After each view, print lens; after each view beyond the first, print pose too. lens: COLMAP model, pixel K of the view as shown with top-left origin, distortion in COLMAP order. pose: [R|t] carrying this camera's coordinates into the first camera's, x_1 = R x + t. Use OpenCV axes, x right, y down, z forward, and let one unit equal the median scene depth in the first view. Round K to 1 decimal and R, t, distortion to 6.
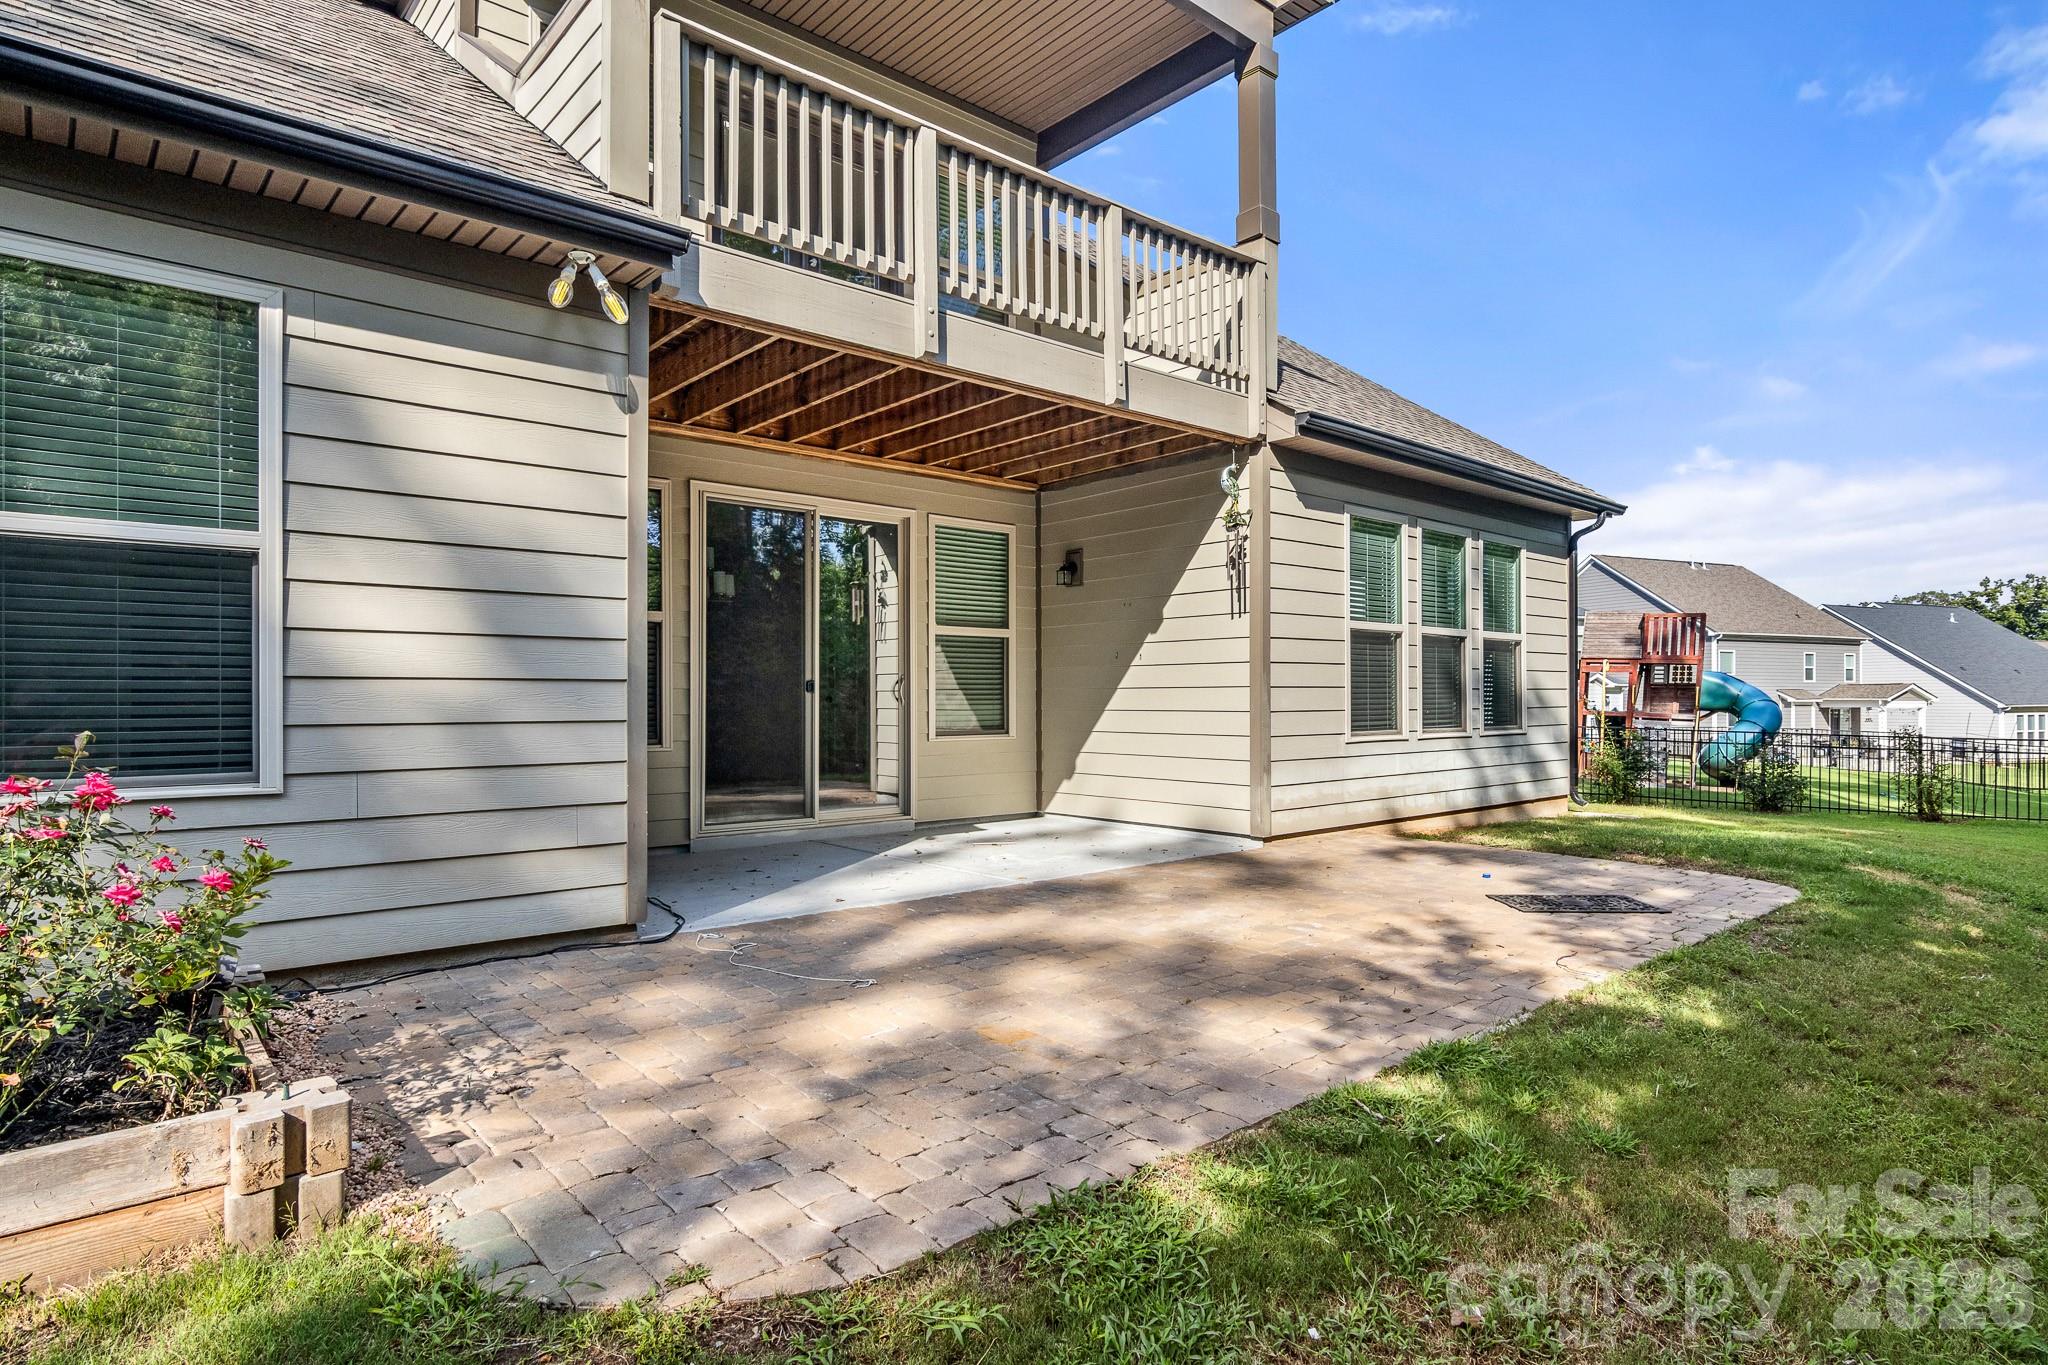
lens RADIAL K [[1106.4, 0, 1023.4], [0, 1106.4, 695.3], [0, 0, 1]] dist [0.000868, -0.001011]
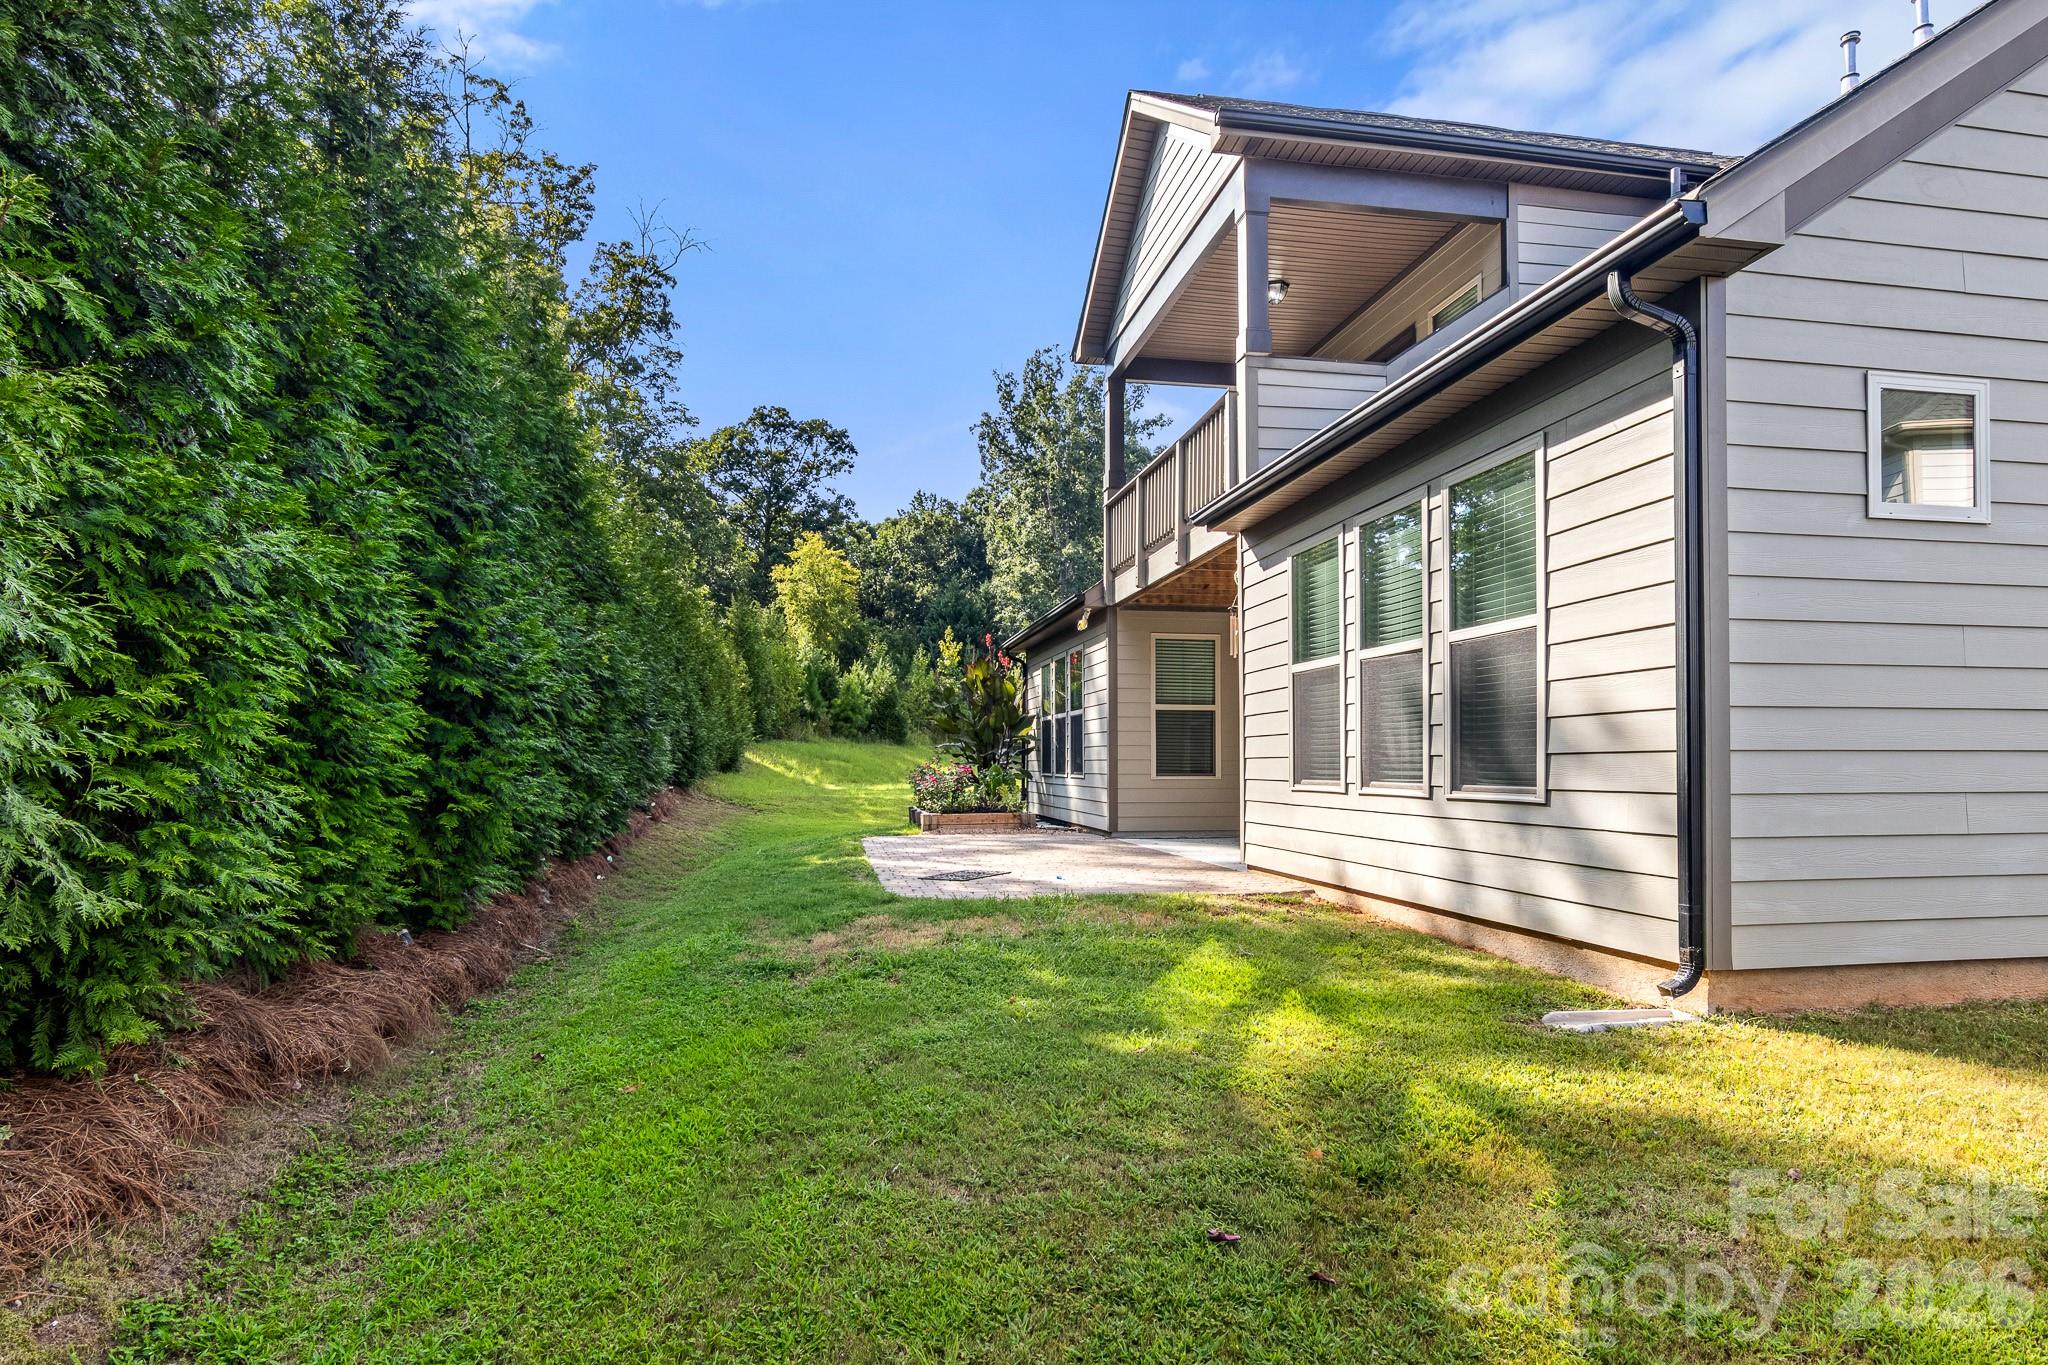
lens RADIAL K [[1106.4, 0, 1032.6], [0, 1106.4, 744.0], [0, 0, 1]] dist [0.000868, -0.001011]
pose [[-0.502565, -0.004257, -0.864529, 1.169670], [0.016078, 0.999769, -0.014270, 0.011278], [0.864390, -0.021072, -0.502380, 1.203840]]
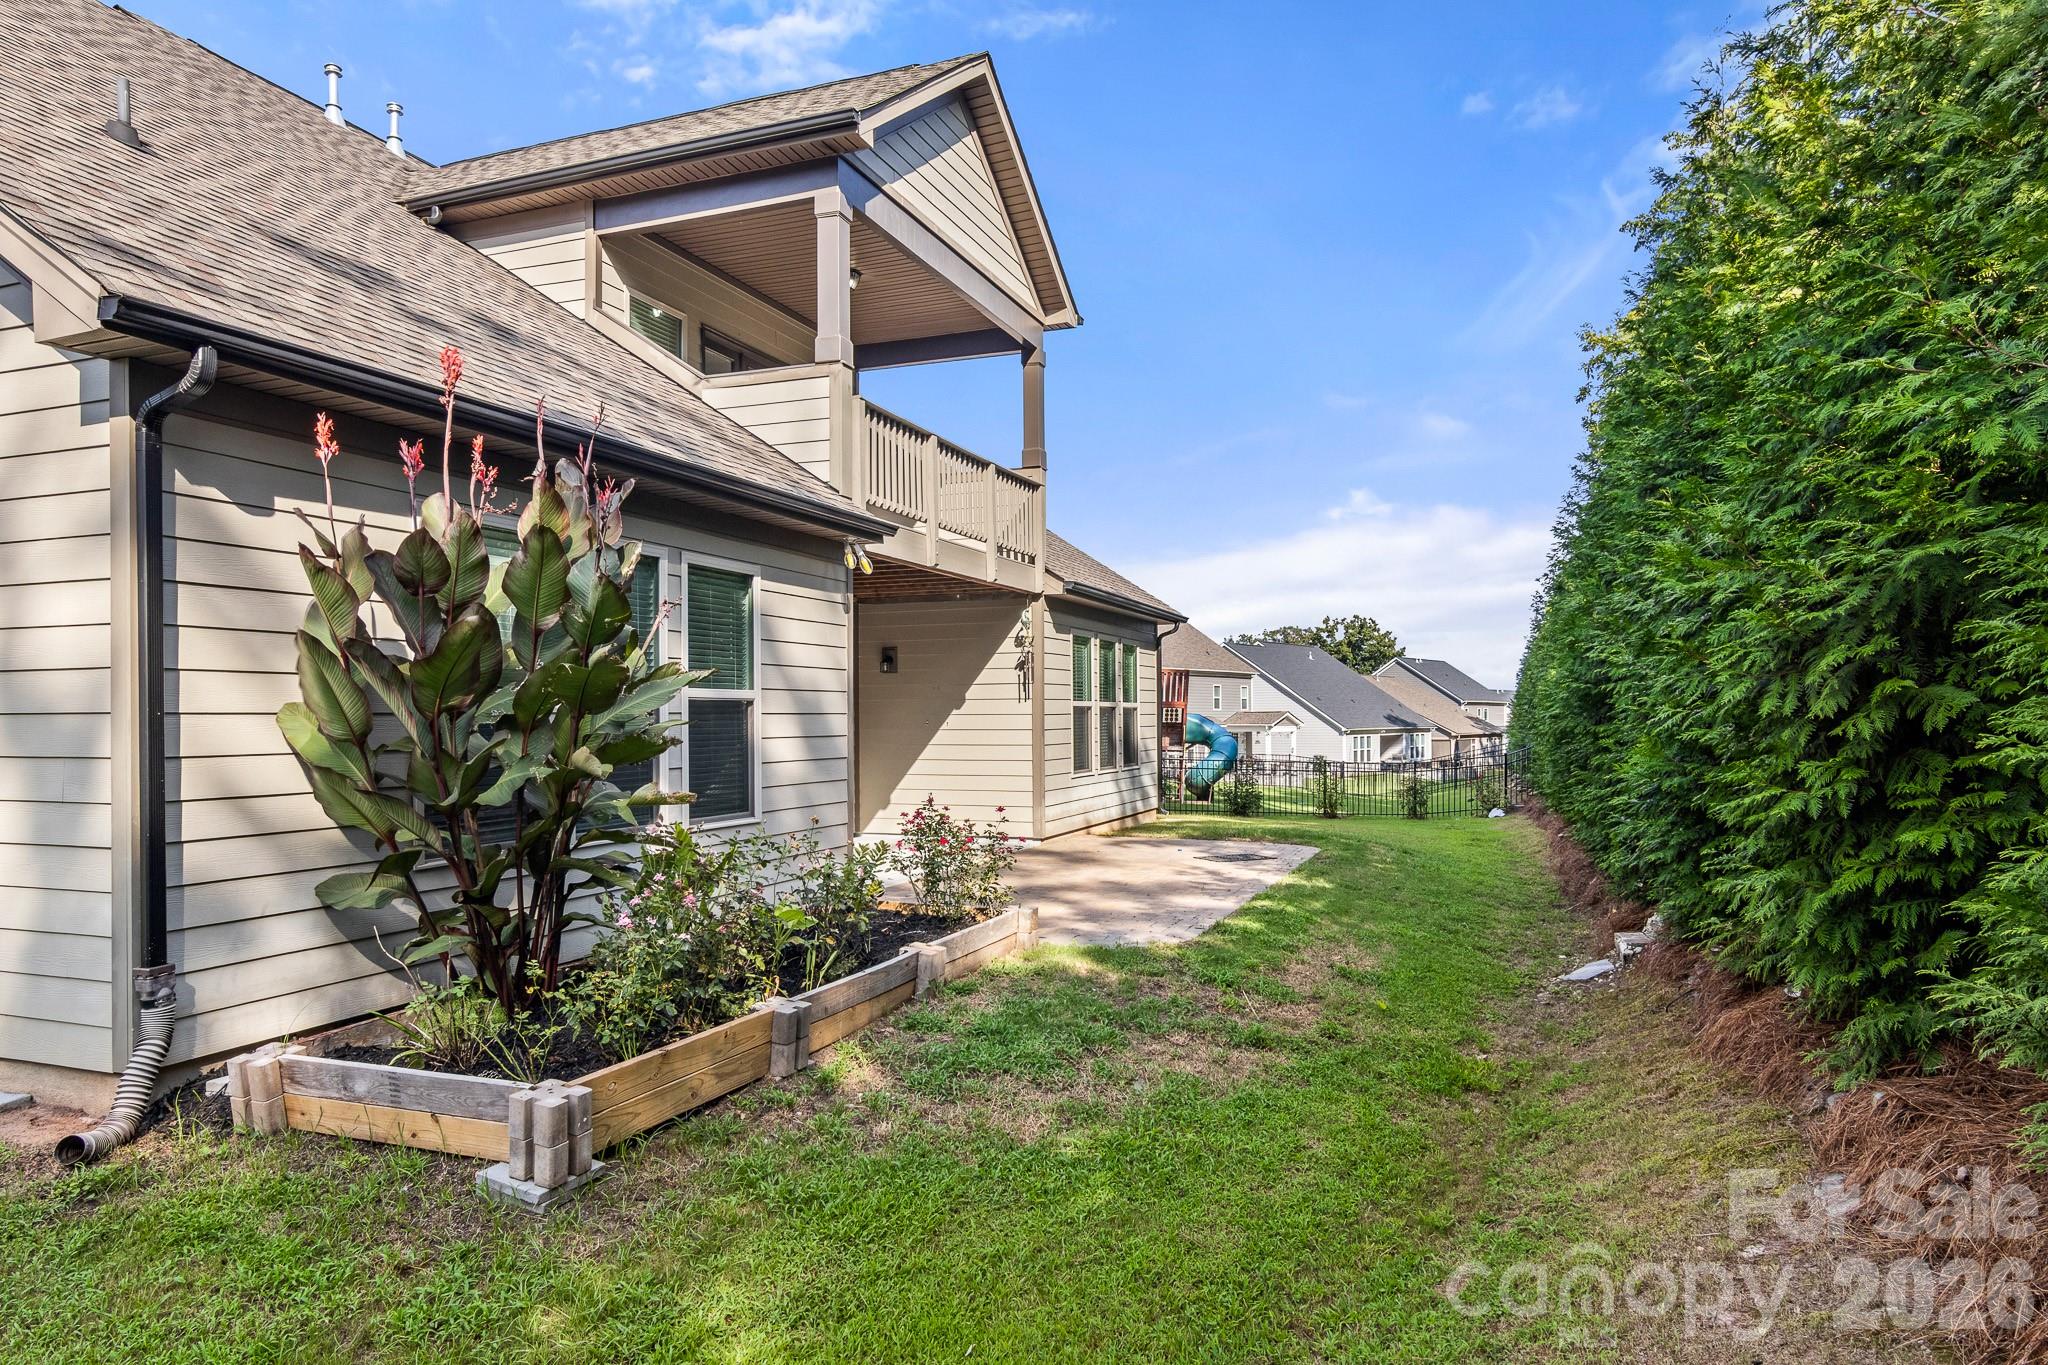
lens RADIAL K [[1274.4, 0, 1024.5], [0, 1274.4, 693.3], [0, 0, 1]] dist [0.003480, 0.000115]
pose [[0.883768, 0.007140, 0.467872, -0.581308], [0.000690, 0.999863, -0.016563, -0.045597], [-0.467926, 0.014961, 0.883641, -0.545210]]
